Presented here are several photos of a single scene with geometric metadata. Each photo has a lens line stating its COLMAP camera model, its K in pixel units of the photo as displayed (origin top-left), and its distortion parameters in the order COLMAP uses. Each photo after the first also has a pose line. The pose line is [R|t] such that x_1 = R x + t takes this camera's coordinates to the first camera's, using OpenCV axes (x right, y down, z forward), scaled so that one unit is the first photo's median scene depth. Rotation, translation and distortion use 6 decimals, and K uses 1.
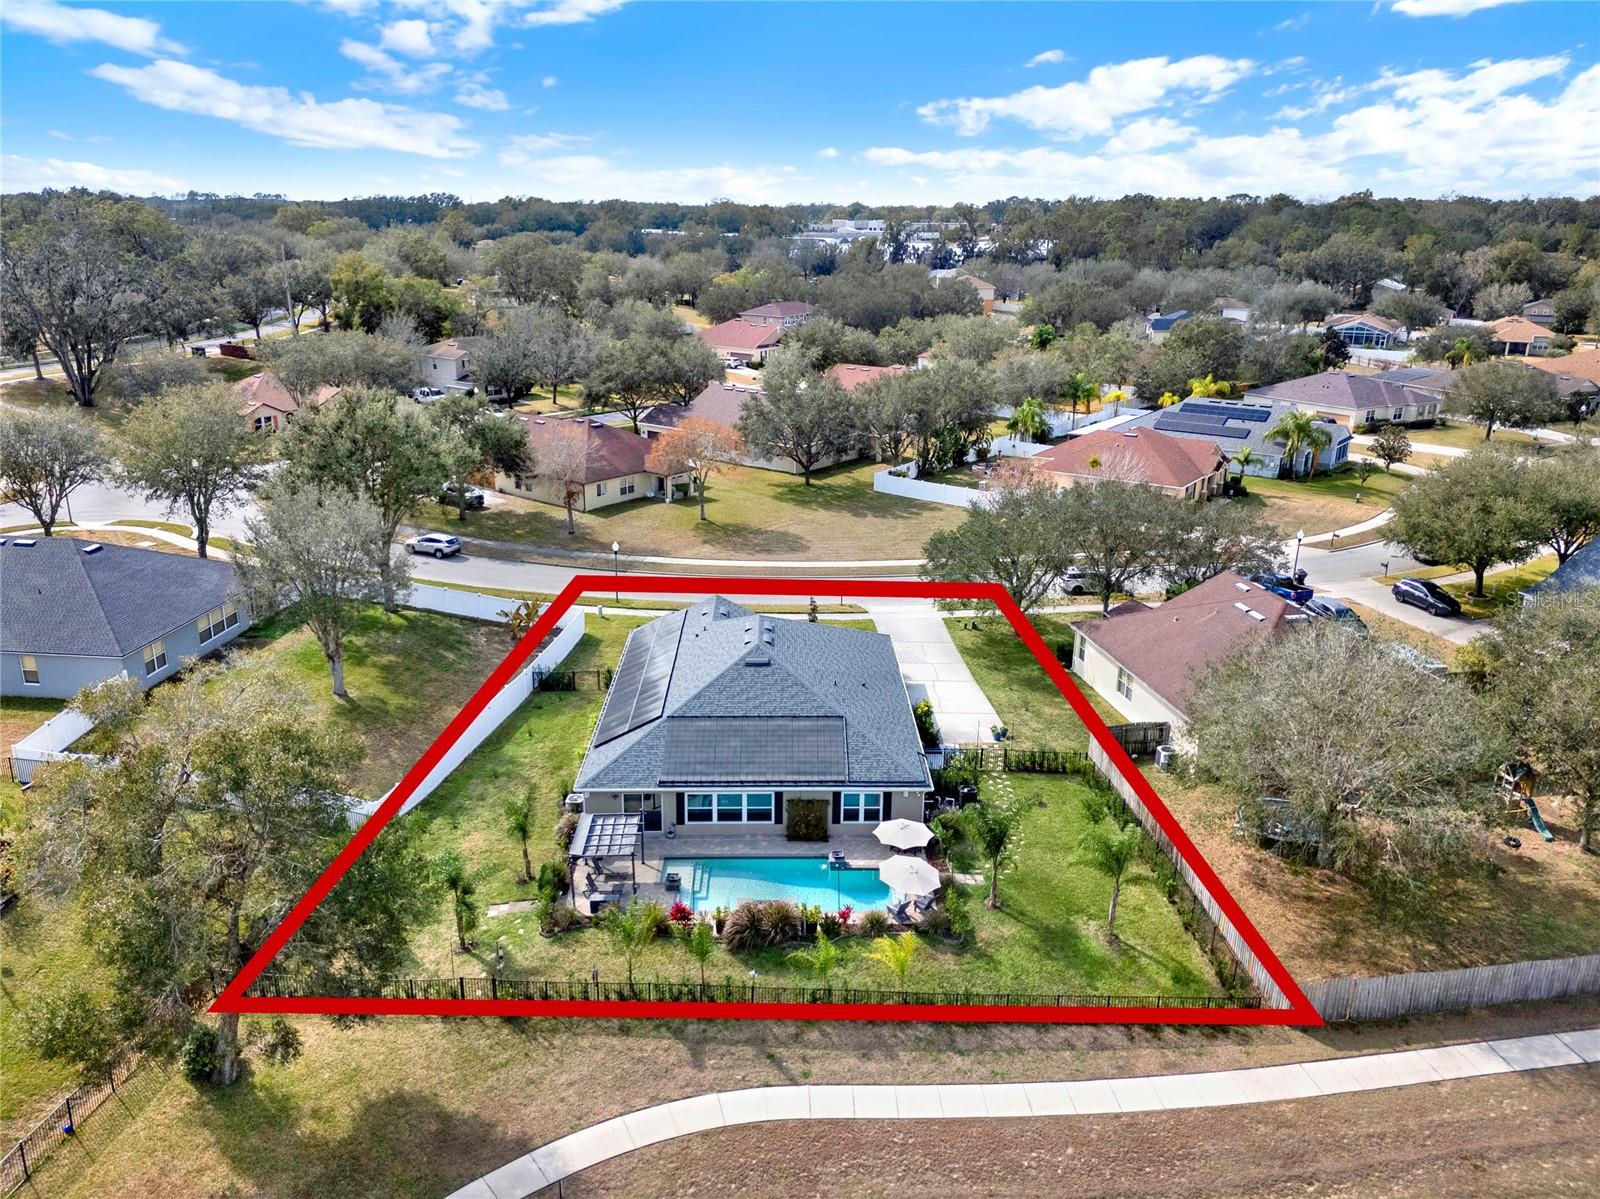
lens RADIAL K [[1196.1, 0, 800.0], [0, 1196.1, 599.5], [0, 0, 1]] dist [0.081336, -0.100463]
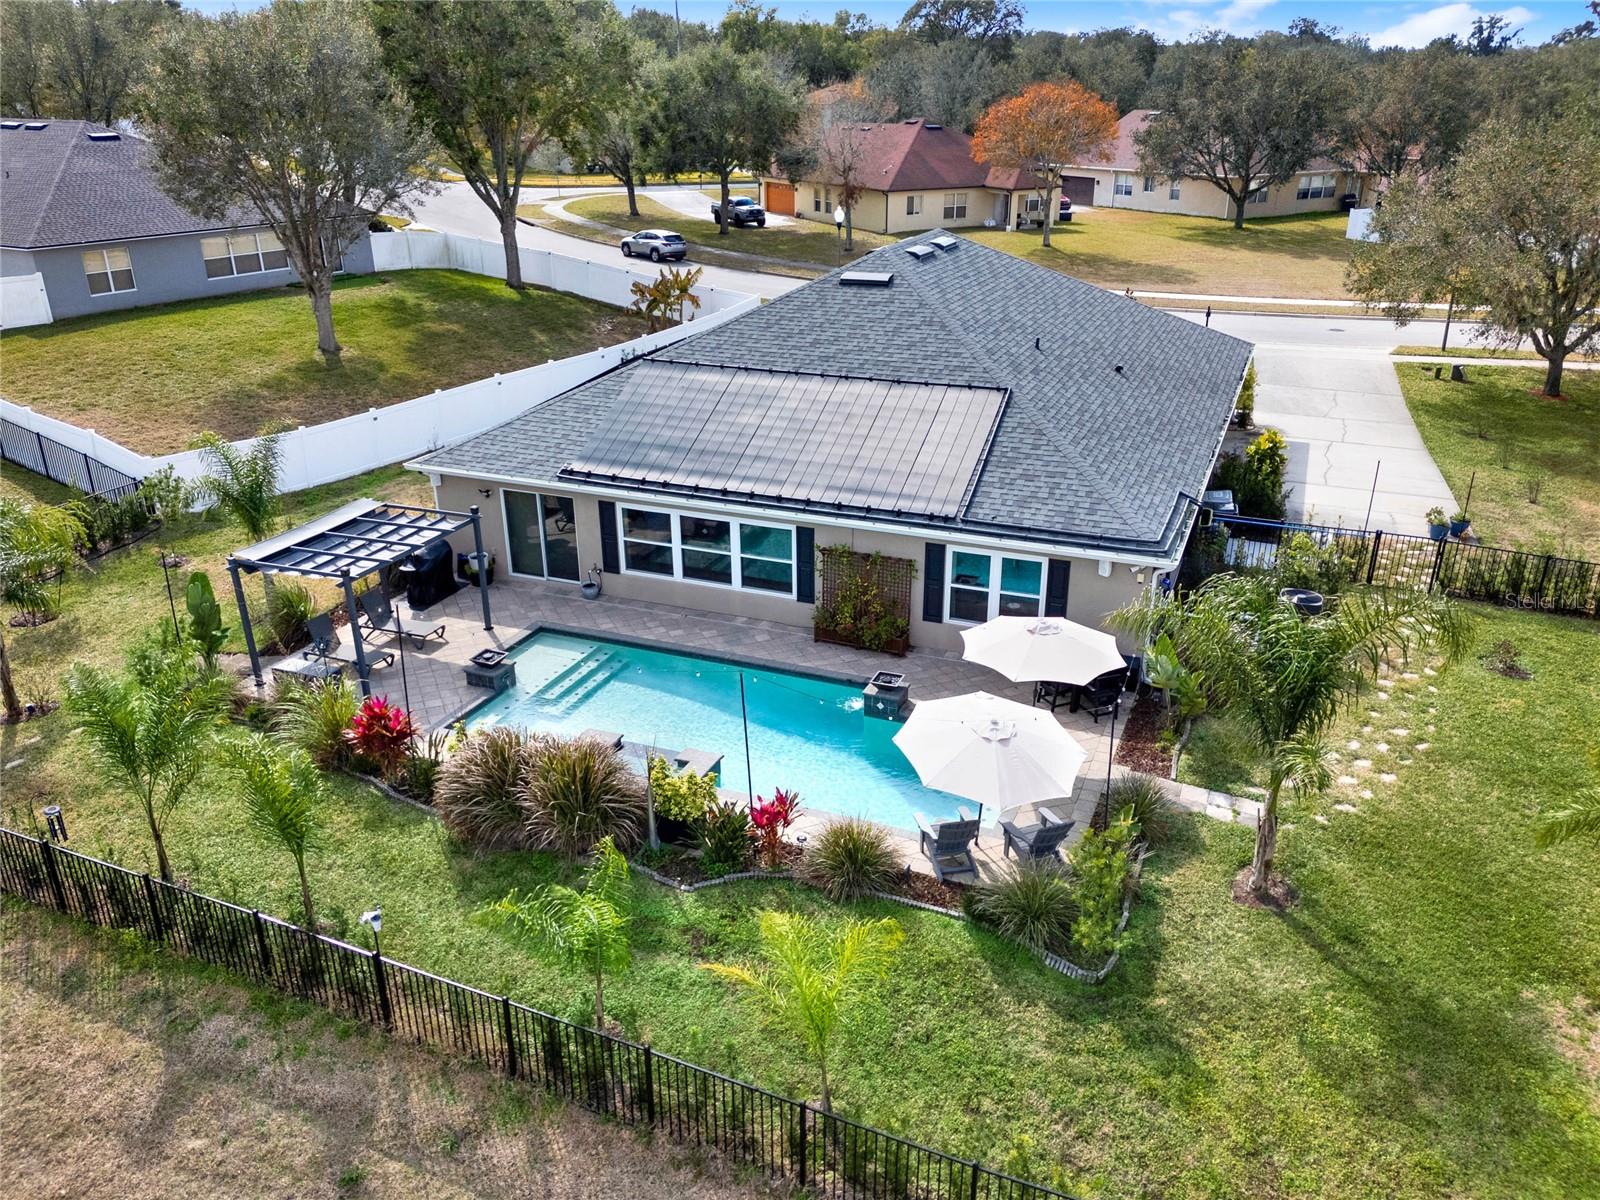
lens RADIAL K [[1196.1, 0, 800.0], [0, 1196.1, 600.0], [0, 0, 1]] dist [0.081336, -0.100463]
pose [[0.914729, 0.138149, -0.379717, 0.148787], [-0.106602, 0.988953, 0.102999, 0.143423], [0.389752, -0.053737, 0.919351, 0.604471]]
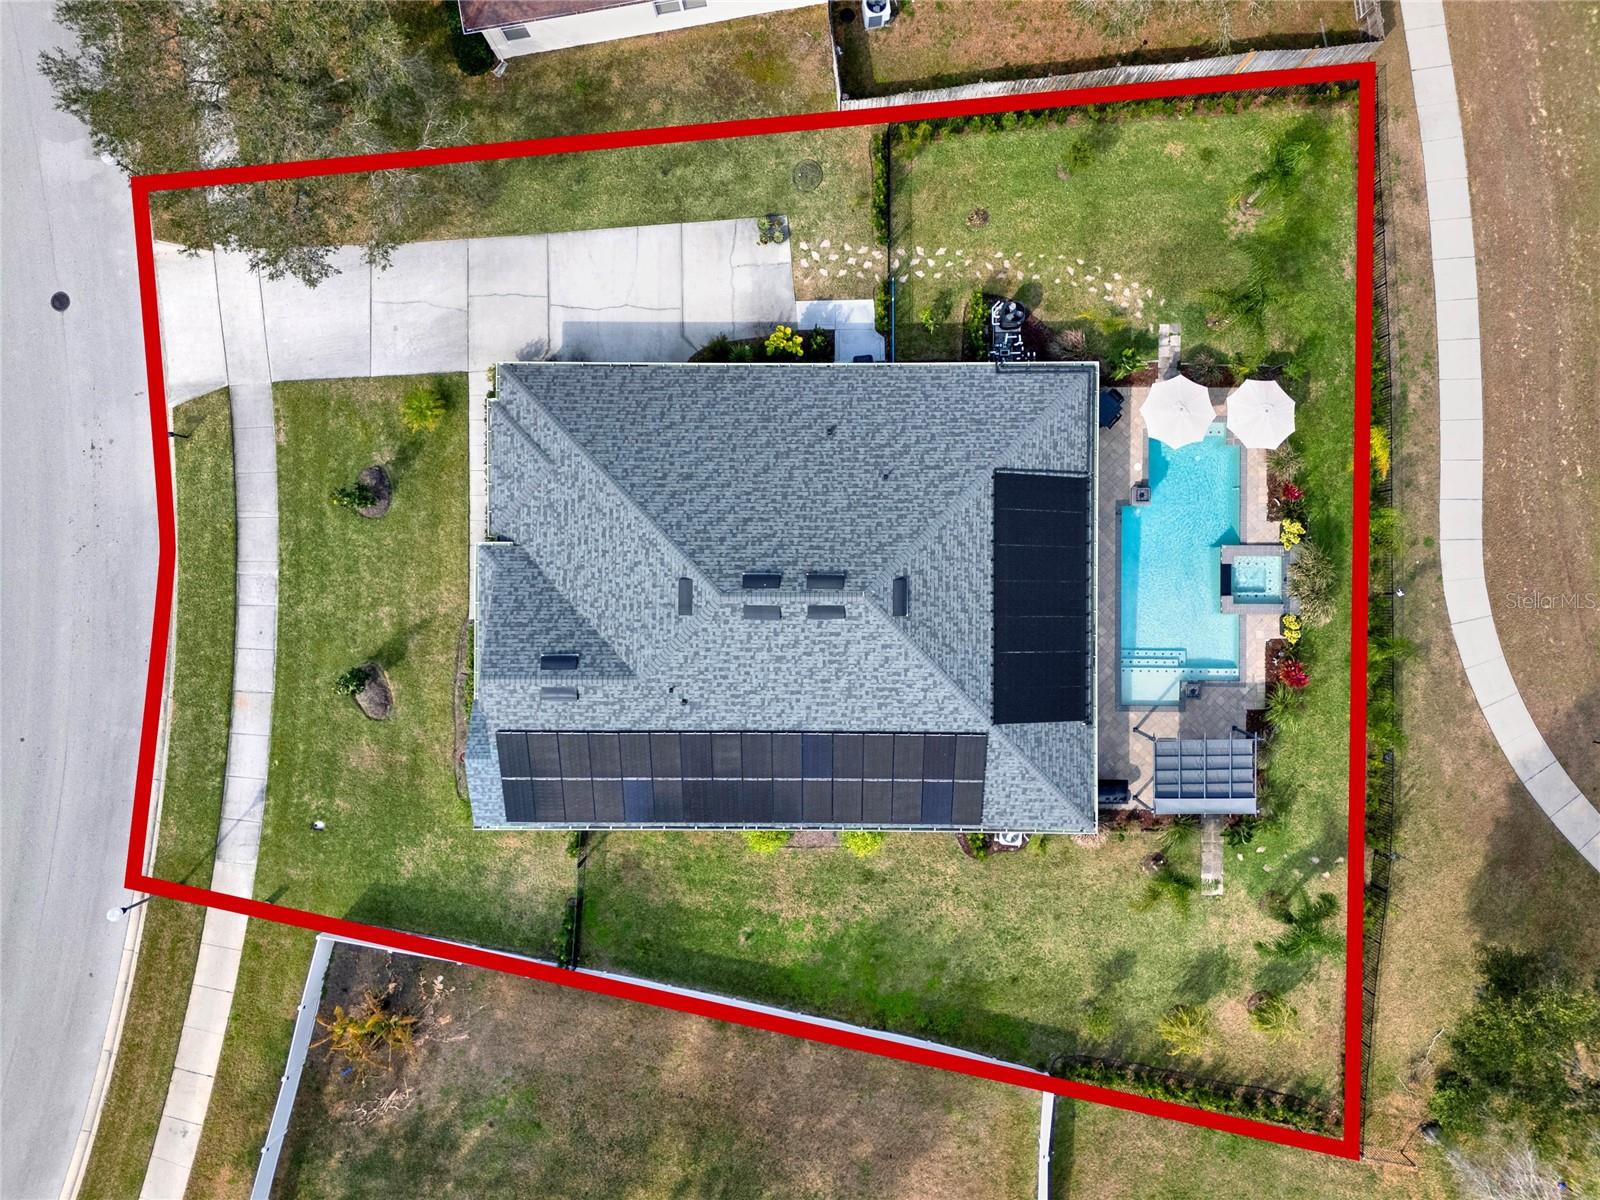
lens RADIAL K [[1246.7, 0, 796.8], [0, 1246.7, 591.7], [0, 0, 1]] dist [0.054544, -0.075484]
pose [[0.020461, -0.999693, -0.013961, -0.027112], [0.332538, -0.006364, 0.943069, -0.659300], [-0.942868, -0.023939, 0.332305, 0.910224]]
